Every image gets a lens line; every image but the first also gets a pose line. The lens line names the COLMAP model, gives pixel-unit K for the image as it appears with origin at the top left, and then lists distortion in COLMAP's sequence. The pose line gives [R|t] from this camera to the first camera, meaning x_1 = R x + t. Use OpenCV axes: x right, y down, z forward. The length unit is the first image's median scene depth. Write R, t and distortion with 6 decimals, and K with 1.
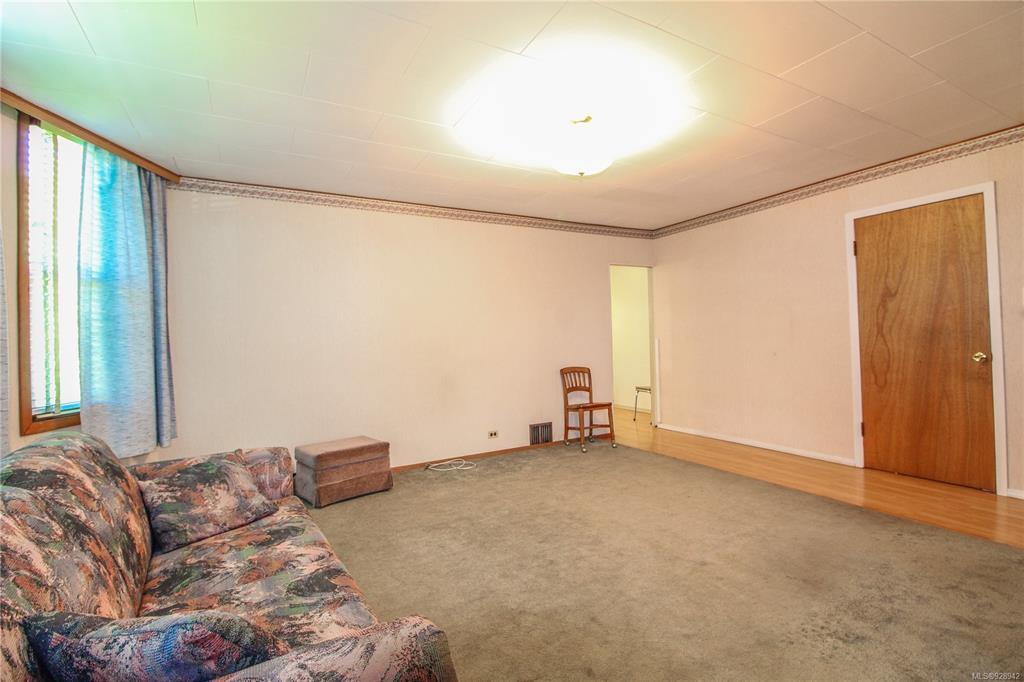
lens RADIAL K [[472.0, 0, 513.4], [0, 472.0, 338.0], [0, 0, 1]] dist [-0.013079, -0.002221]
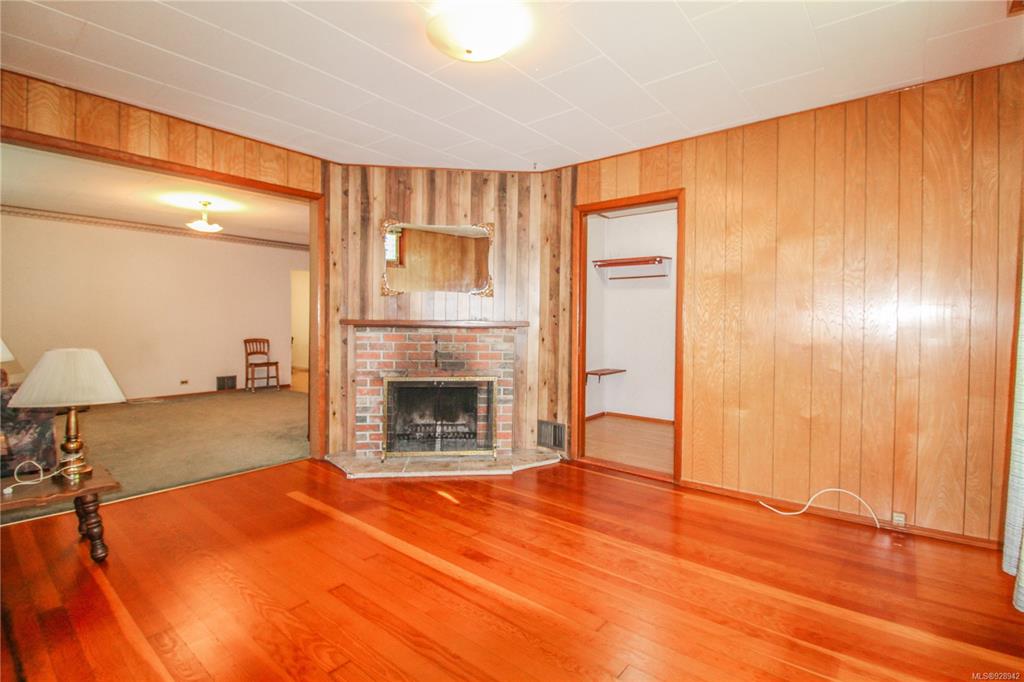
lens RADIAL K [[472.0, 0, 516.6], [0, 472.0, 335.8], [0, 0, 1]] dist [-0.013079, -0.002221]
pose [[0.926625, 0.024486, 0.375188, 0.348091], [-0.036524, 0.999020, 0.025007, -0.013025], [-0.374208, -0.036876, 0.926611, -0.694801]]
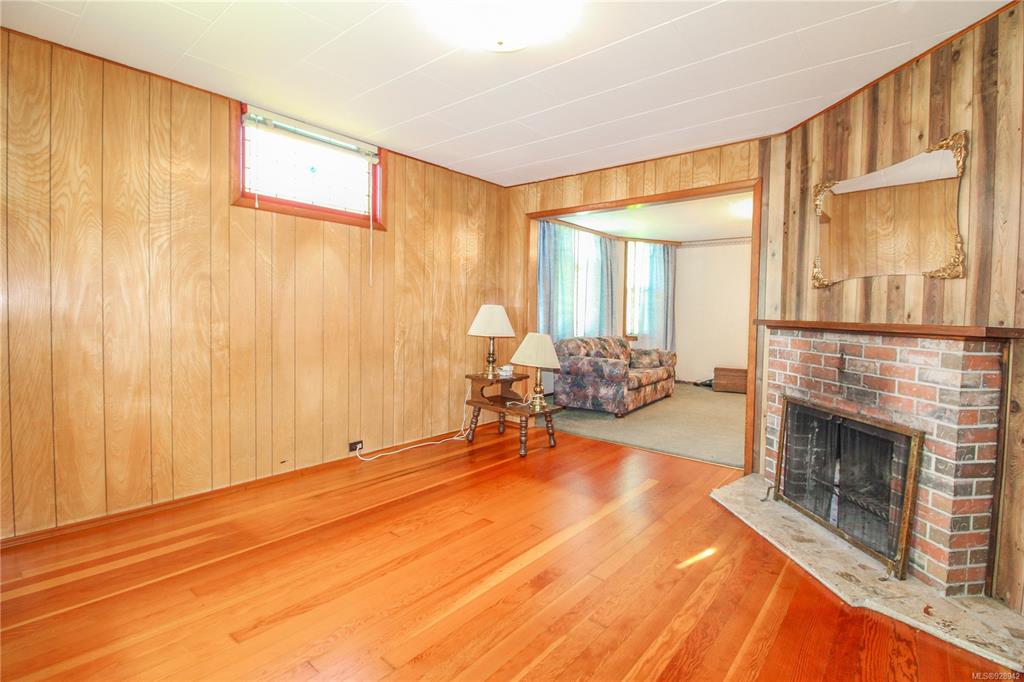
lens RADIAL K [[472.0, 0, 516.4], [0, 472.0, 332.9], [0, 0, 1]] dist [-0.013079, -0.002221]
pose [[0.369536, 0.075196, -0.926169, 0.832588], [-0.026462, 0.997168, 0.070402, -0.027613], [0.928839, -0.001508, 0.370480, -0.441883]]
